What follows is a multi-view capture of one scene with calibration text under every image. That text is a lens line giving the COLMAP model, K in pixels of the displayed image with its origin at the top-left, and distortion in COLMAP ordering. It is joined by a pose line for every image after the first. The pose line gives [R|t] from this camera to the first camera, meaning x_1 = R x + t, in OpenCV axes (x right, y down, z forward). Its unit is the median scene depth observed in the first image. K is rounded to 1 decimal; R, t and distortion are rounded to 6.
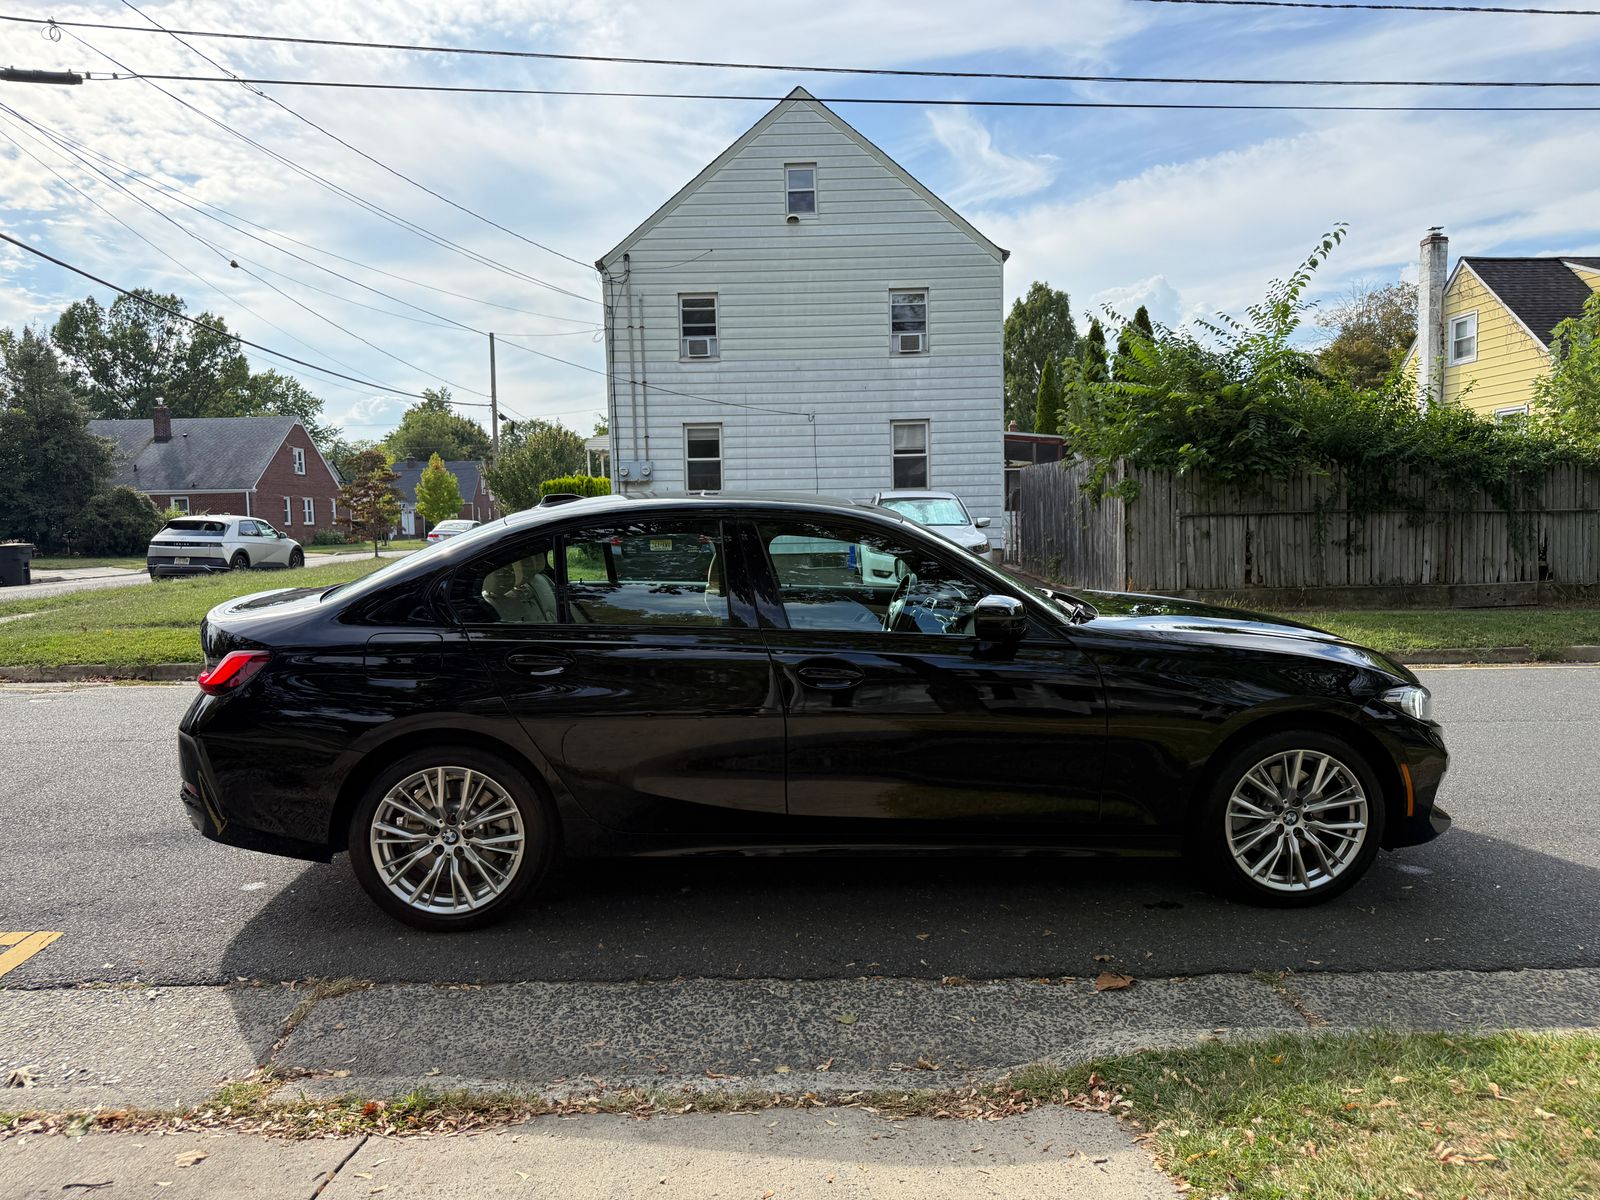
lens RADIAL K [[1128.7, 0, 761.1], [0, 1128.7, 596.6], [0, 0, 1]] dist [0.003919, -0.000834]
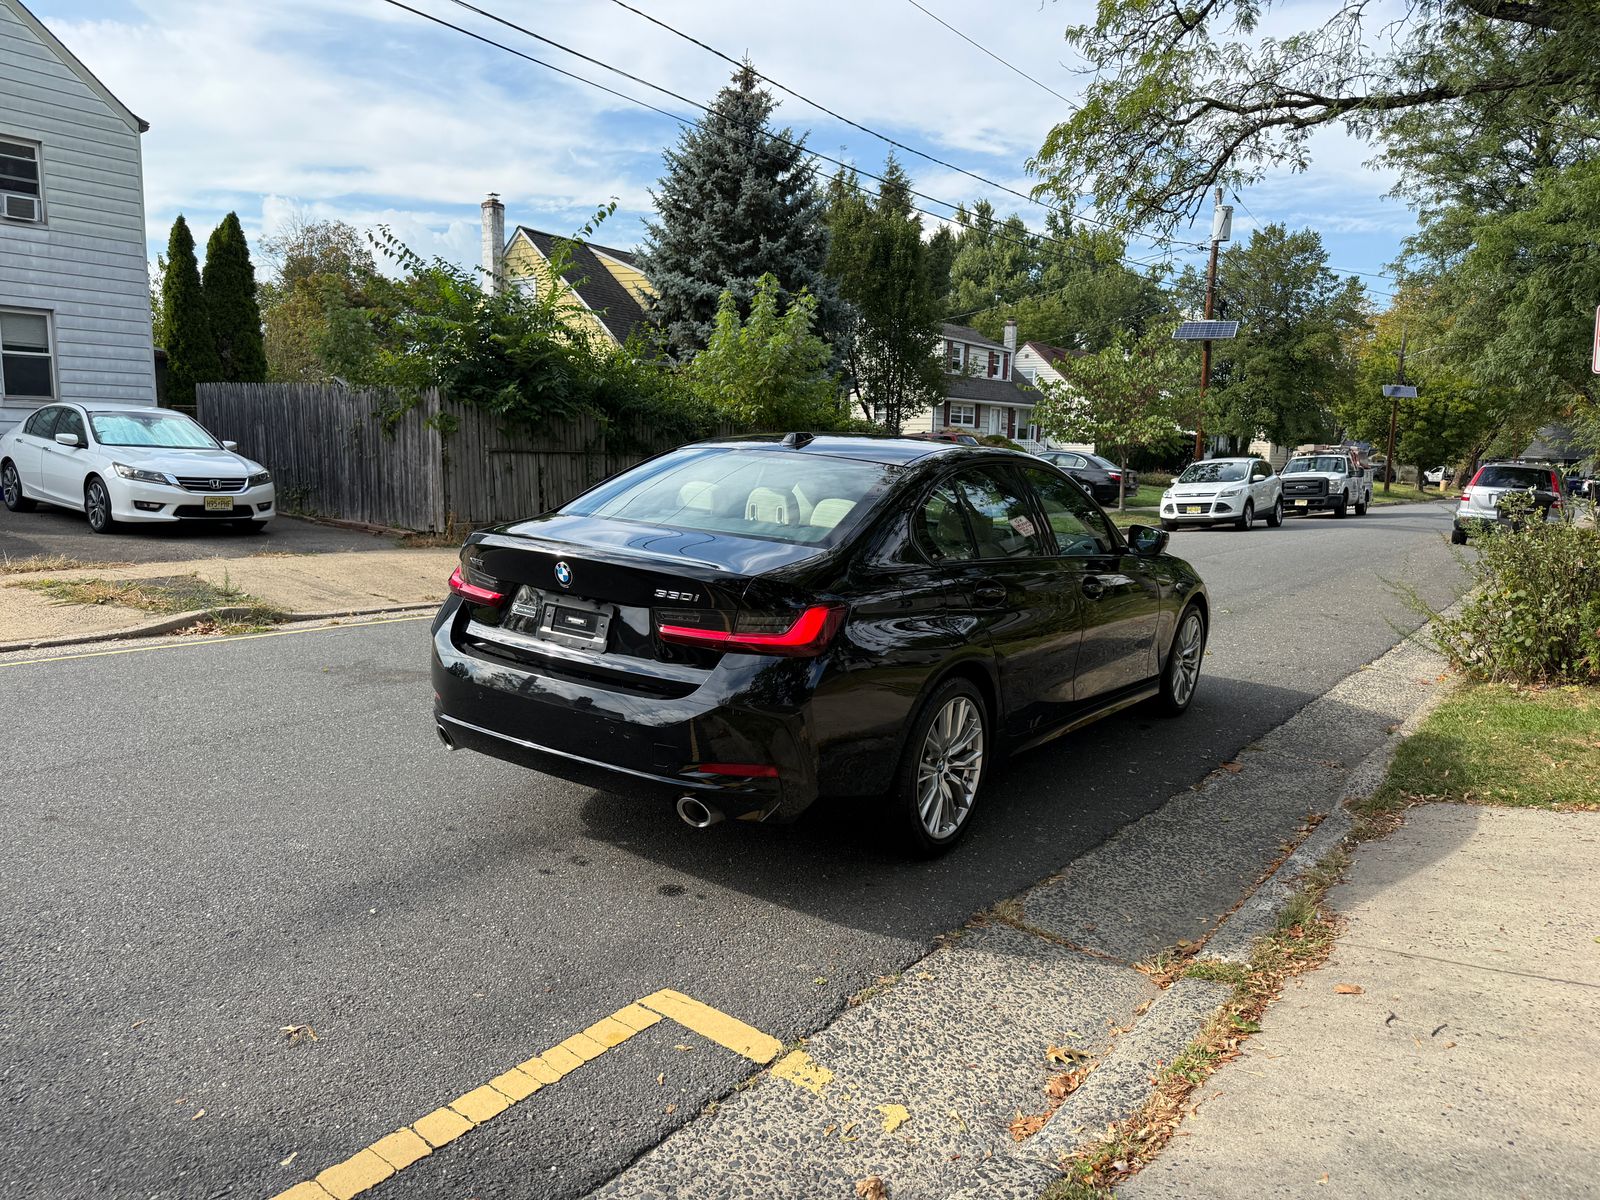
lens RADIAL K [[1134.9, 0, 797.9], [0, 1134.9, 627.5], [0, 0, 1]] dist [0.079729, -0.115469]
pose [[0.582389, -0.086718, 0.808272, -0.335036], [0.016265, 0.995338, 0.095068, -0.004399], [-0.812748, -0.042220, 0.581084, 0.142207]]
